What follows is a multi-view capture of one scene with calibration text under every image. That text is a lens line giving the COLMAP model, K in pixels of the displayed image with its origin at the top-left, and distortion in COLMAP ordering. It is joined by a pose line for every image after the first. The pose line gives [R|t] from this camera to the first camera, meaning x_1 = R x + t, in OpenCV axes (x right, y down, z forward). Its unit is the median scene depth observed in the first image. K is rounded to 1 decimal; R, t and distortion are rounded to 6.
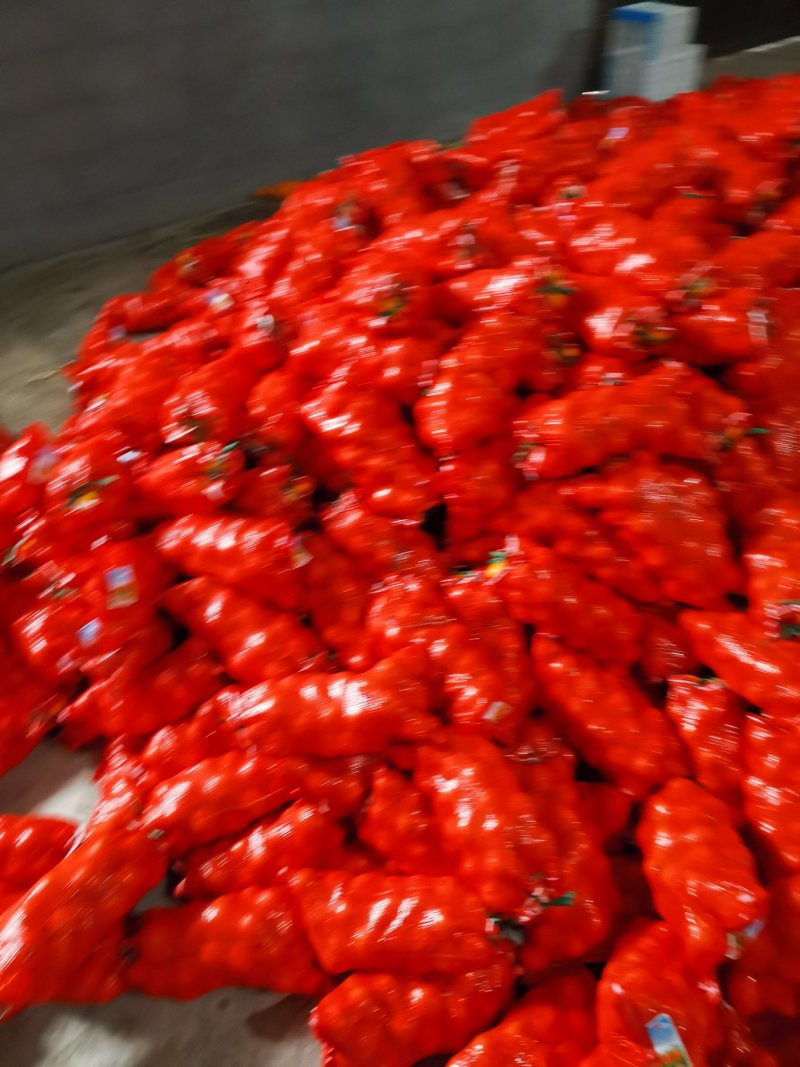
lens RADIAL K [[809.3, 0, 400.0], [0, 809.3, 533.5], [0, 0, 1]] dist [0.052575, -0.047961]
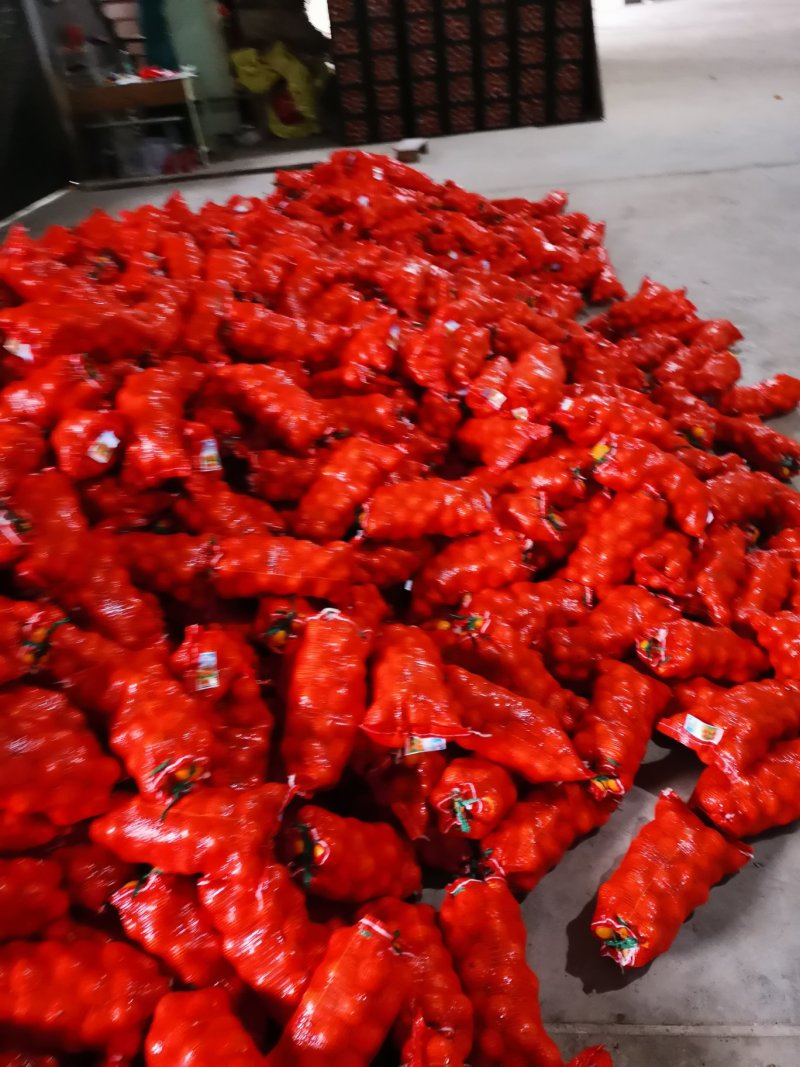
lens RADIAL K [[809.3, 0, 400.0], [0, 809.3, 533.5], [0, 0, 1]] dist [0.052575, -0.047961]
pose [[0.716781, -0.427770, 0.550670, 0.235758], [0.506733, 0.862045, 0.010061, -0.021444], [-0.479006, 0.271831, 0.834663, -0.033286]]
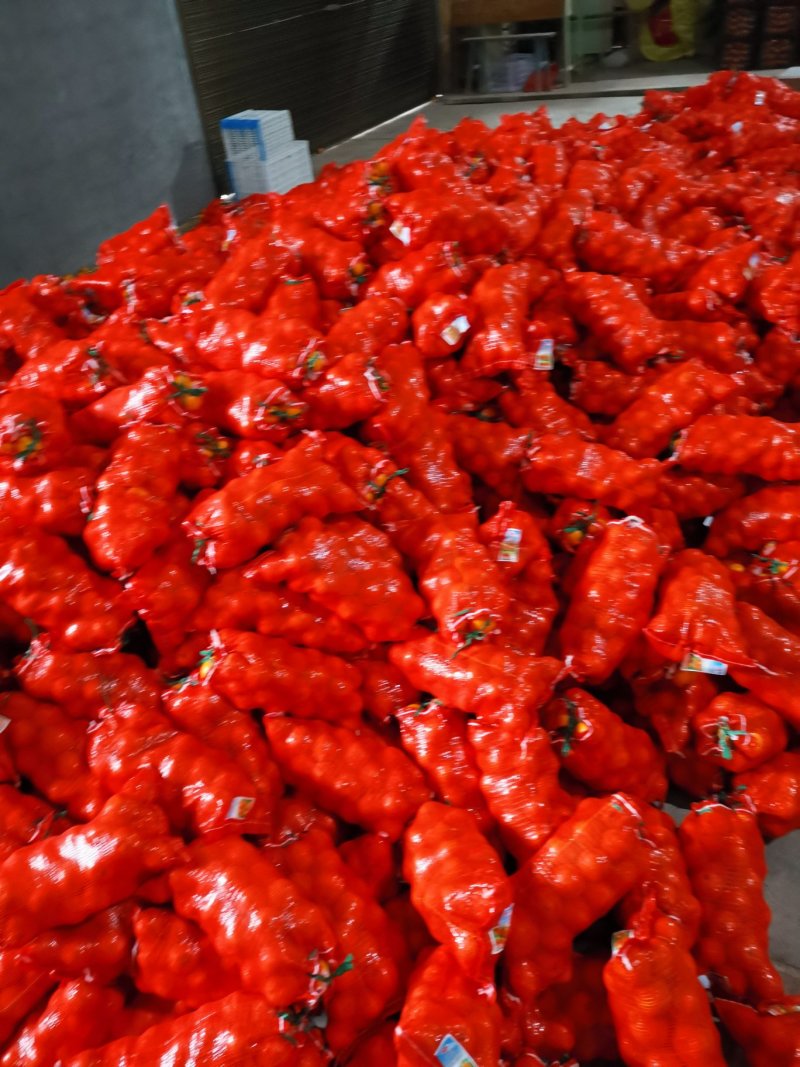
lens RADIAL K [[809.3, 0, 400.0], [0, 809.3, 533.5], [0, 0, 1]] dist [0.052575, -0.047961]
pose [[0.921865, -0.278558, 0.269390, 0.117850], [0.303189, 0.951414, -0.053734, 0.012792], [-0.241333, 0.131212, 0.961531, -0.049797]]
